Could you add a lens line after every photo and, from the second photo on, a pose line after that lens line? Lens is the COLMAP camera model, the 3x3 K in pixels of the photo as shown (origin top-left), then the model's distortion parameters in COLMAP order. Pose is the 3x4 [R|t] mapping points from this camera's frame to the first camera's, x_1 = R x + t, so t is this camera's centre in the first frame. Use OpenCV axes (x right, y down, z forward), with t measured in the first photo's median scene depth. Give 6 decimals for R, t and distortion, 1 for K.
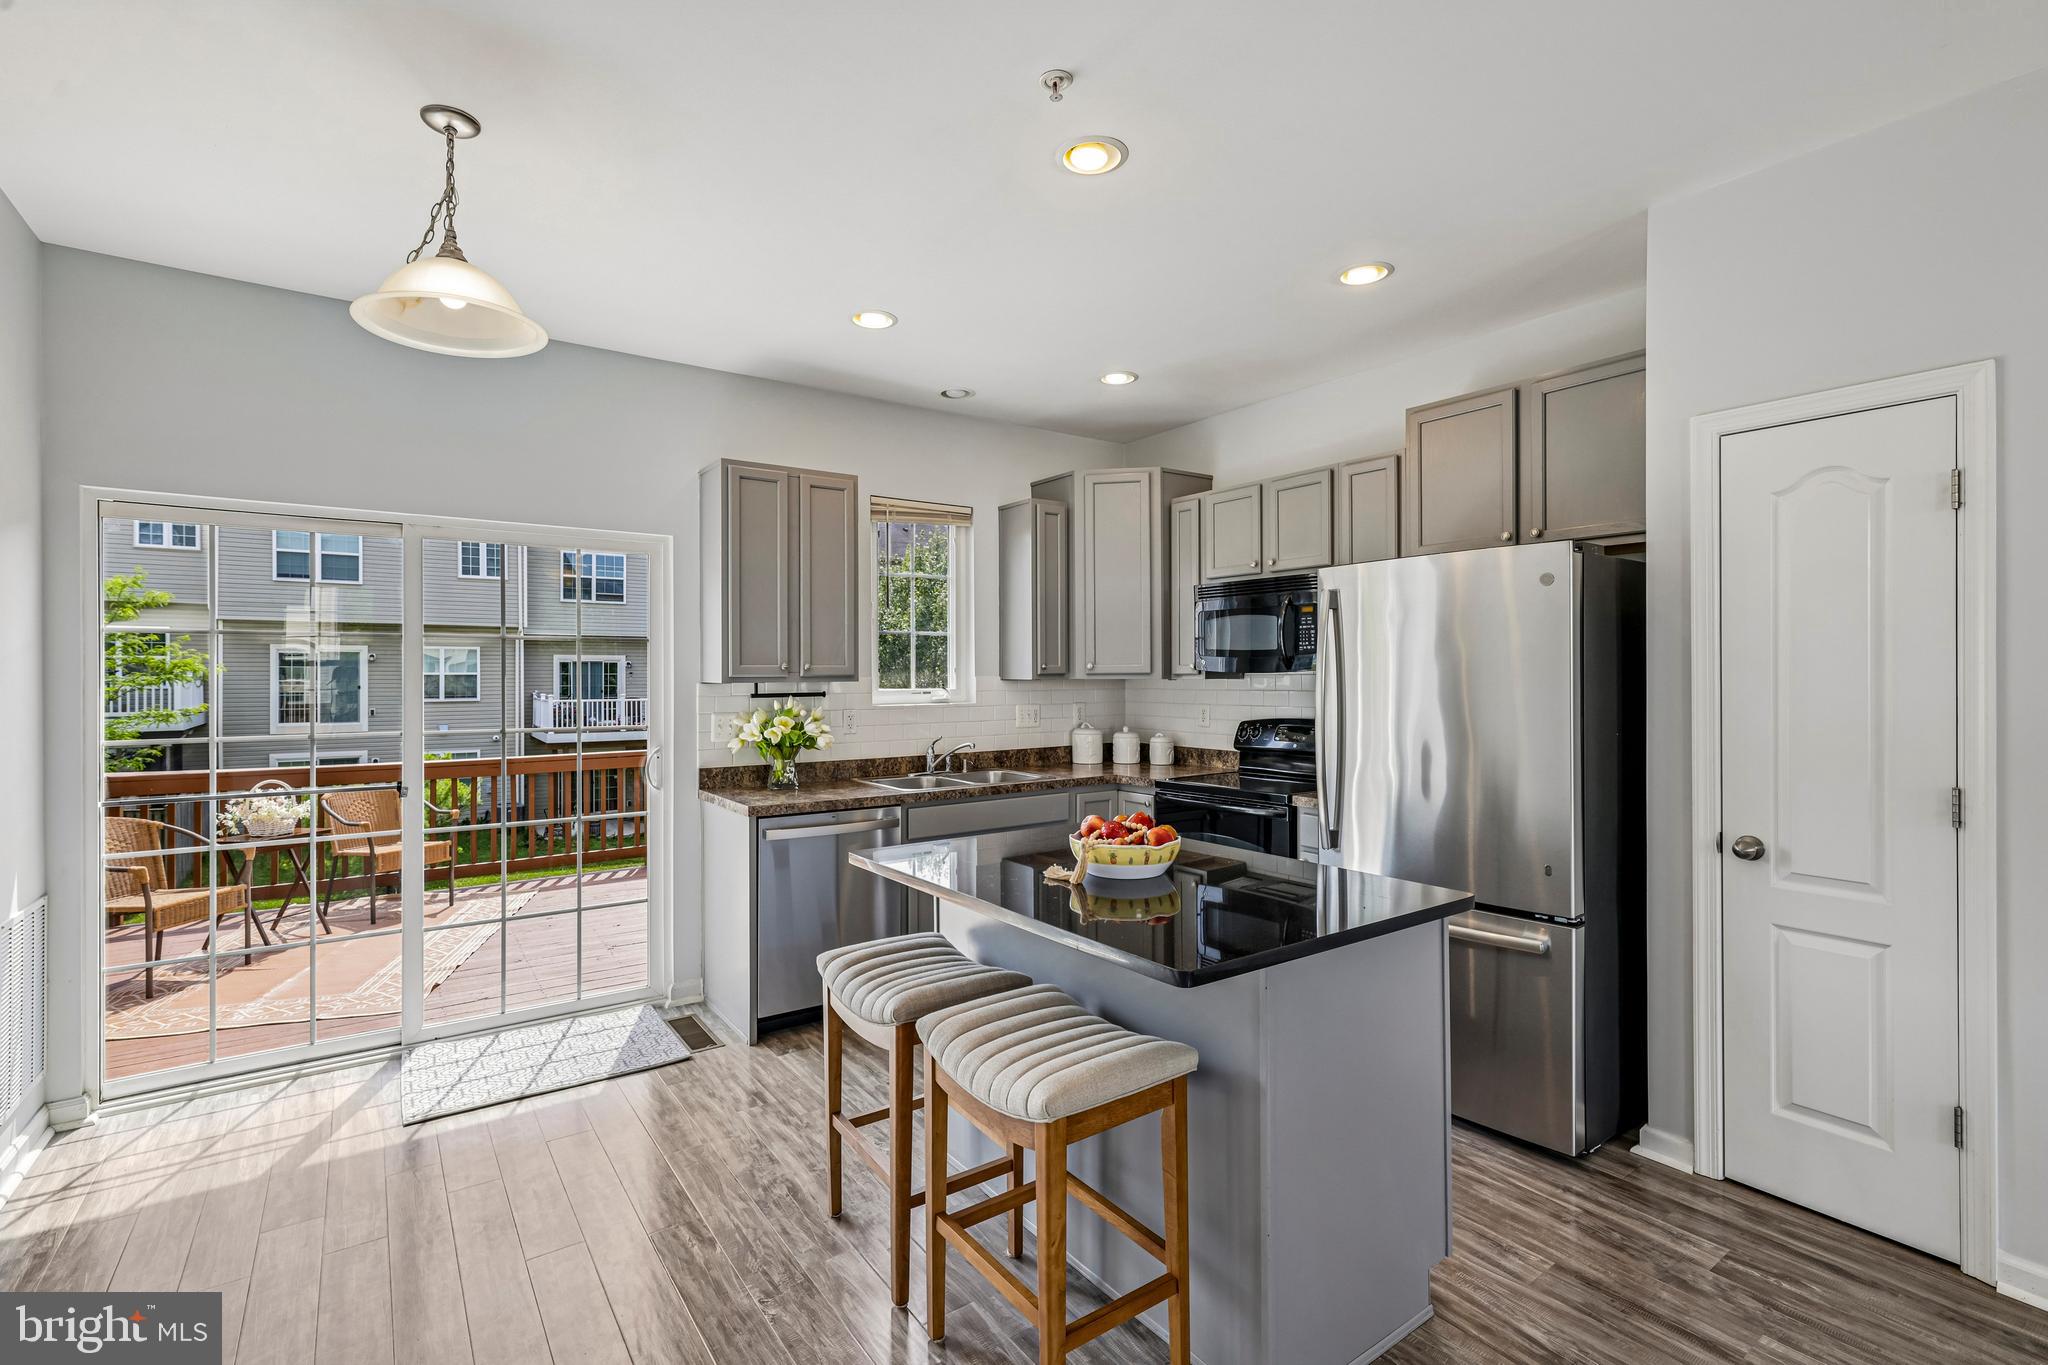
lens RADIAL K [[919.1, 0, 1013.3], [0, 919.1, 670.3], [0, 0, 1]] dist [0.003318, 0.000074]
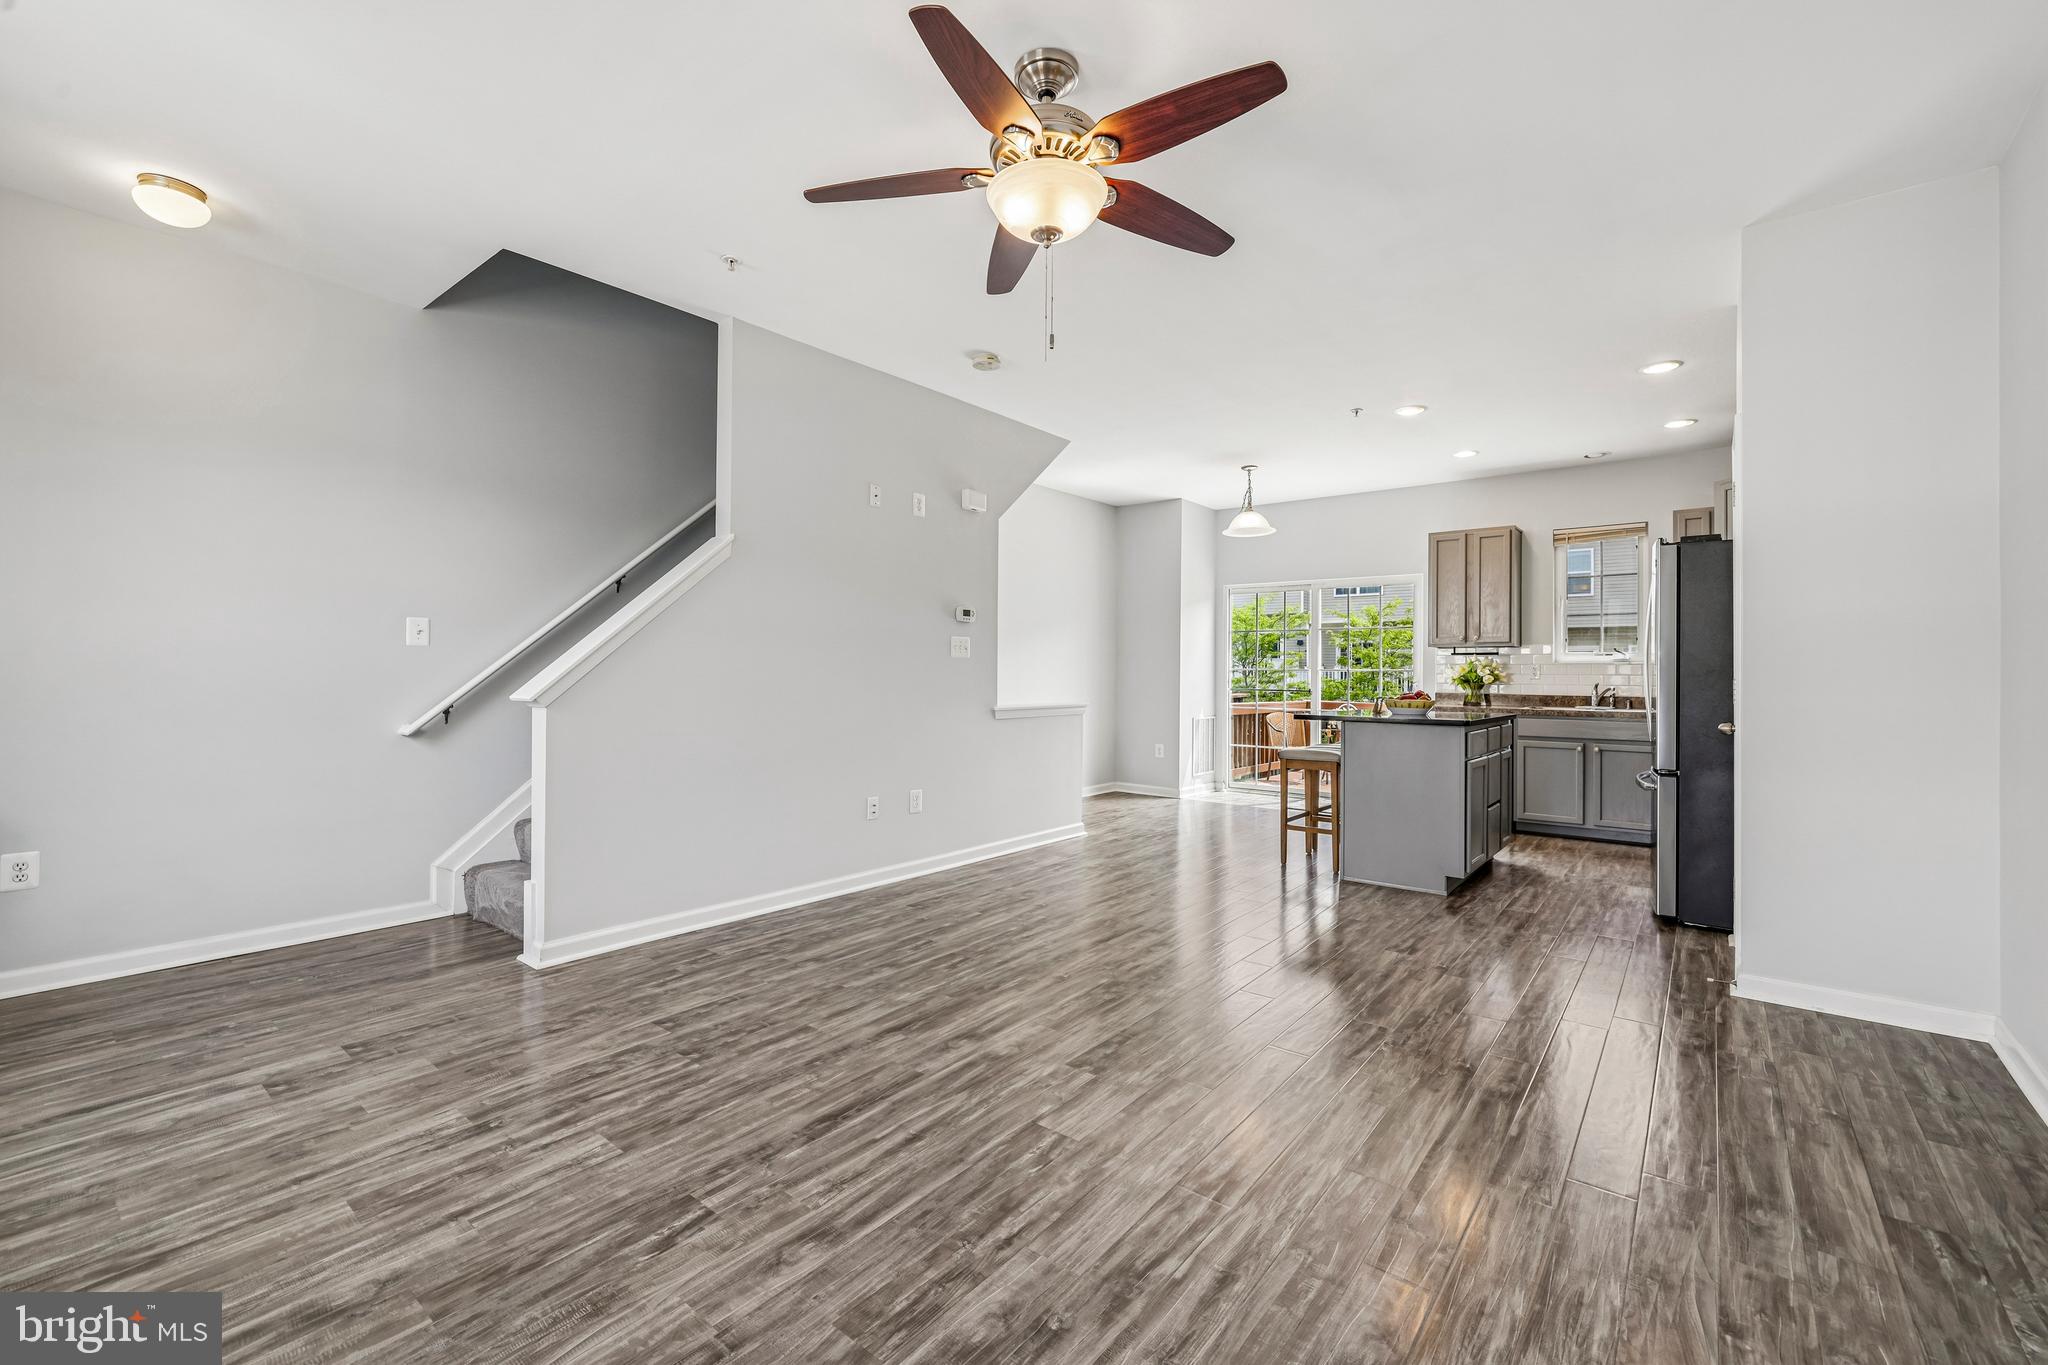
lens RADIAL K [[864.0, 0, 1013.3], [0, 864.0, 661.3], [0, 0, 1]] dist [-0.000847, 0.000684]
pose [[0.279546, -0.007761, -0.960101, 0.992399], [-0.006567, 0.999928, -0.009995, 0.055410], [0.960110, 0.009099, 0.279475, -0.300475]]
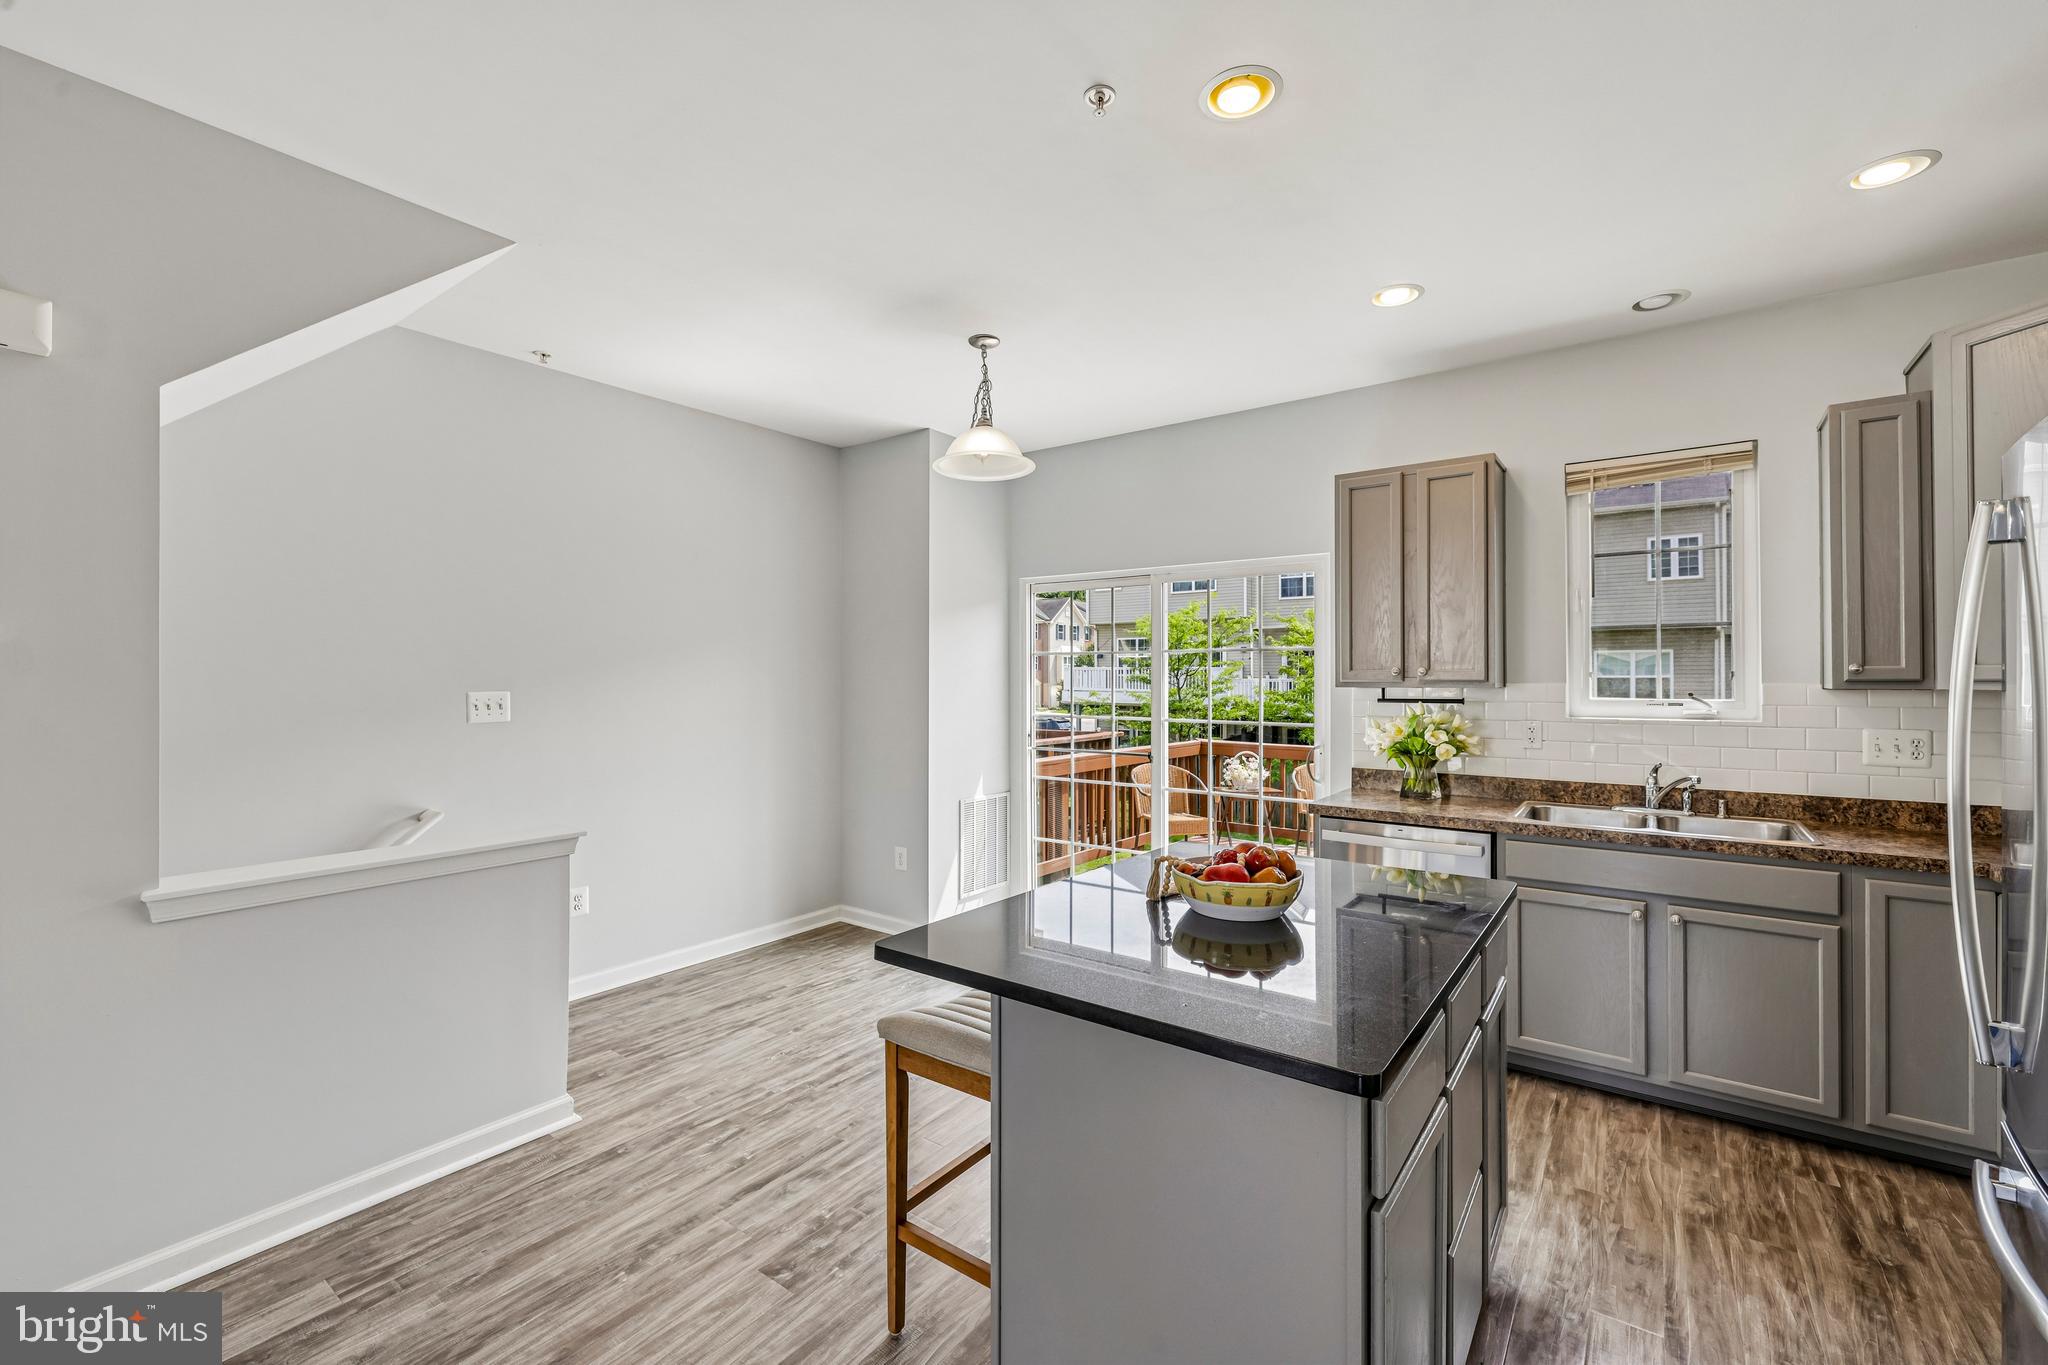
lens RADIAL K [[864.0, 0, 1019.2], [0, 864.0, 673.1], [0, 0, 1]] dist [-0.000847, 0.000684]
pose [[0.321895, -0.003110, -0.946770, 0.418488], [0.003325, 0.999992, -0.002155, -0.001486], [0.946770, -0.002454, 0.321902, 0.274405]]
